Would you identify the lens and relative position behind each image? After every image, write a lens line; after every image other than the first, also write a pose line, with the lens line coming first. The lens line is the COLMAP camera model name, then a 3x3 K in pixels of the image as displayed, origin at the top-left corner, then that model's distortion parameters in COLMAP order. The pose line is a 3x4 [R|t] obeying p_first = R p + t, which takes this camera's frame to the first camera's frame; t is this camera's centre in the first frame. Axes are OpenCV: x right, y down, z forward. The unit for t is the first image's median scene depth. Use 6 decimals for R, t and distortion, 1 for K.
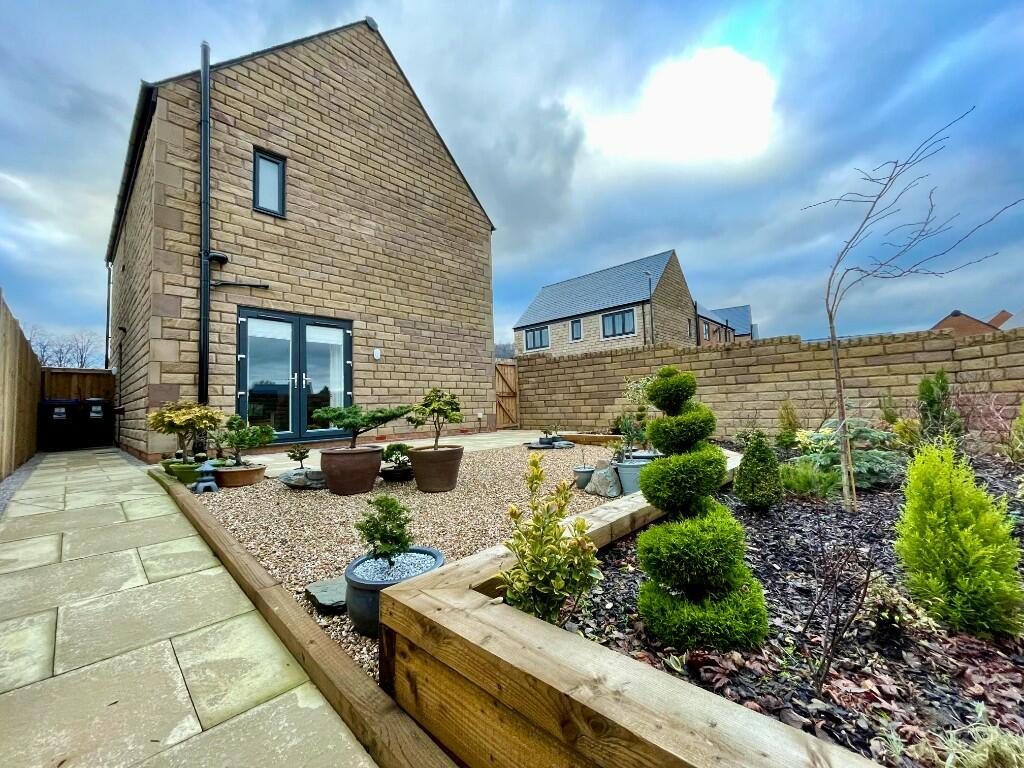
lens RADIAL K [[410.3, 0, 512.0], [0, 410.3, 384.0], [0, 0, 1]] dist [-0.000863, 0.000128]
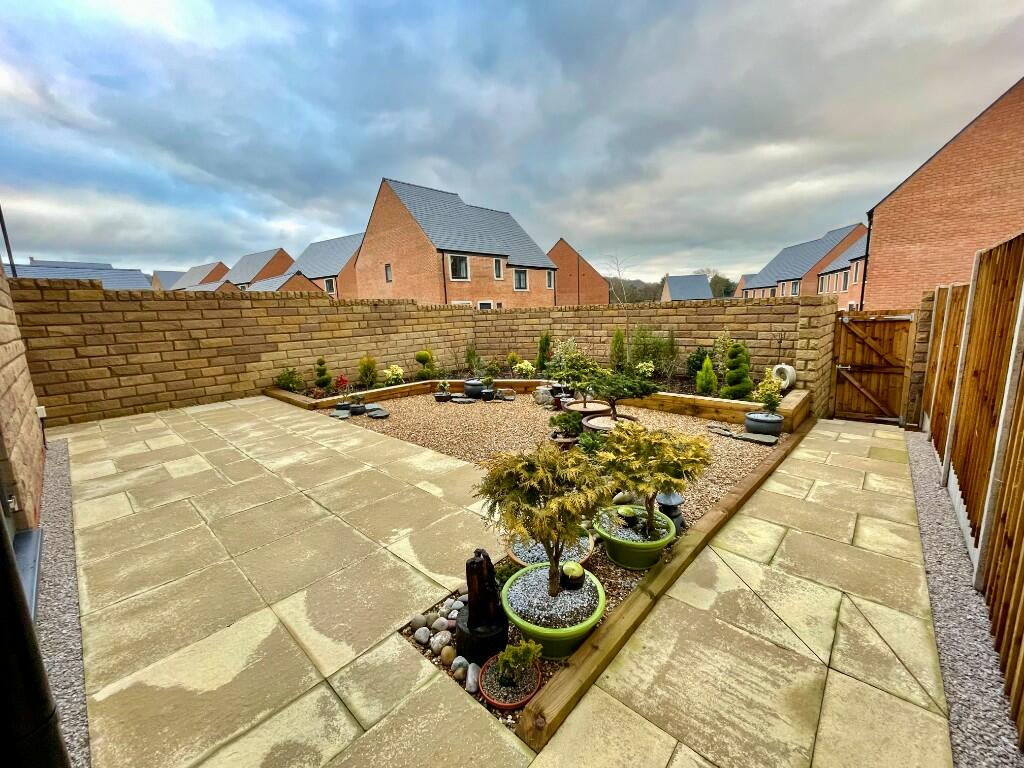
lens RADIAL K [[410.3, 0, 512.0], [0, 410.3, 384.0], [0, 0, 1]] dist [-0.000863, 0.000128]
pose [[-0.010041, -0.146432, 0.989170, -0.655874], [-0.016113, 0.989115, 0.146261, -0.036654], [-0.999820, -0.014470, -0.012291, 0.599538]]
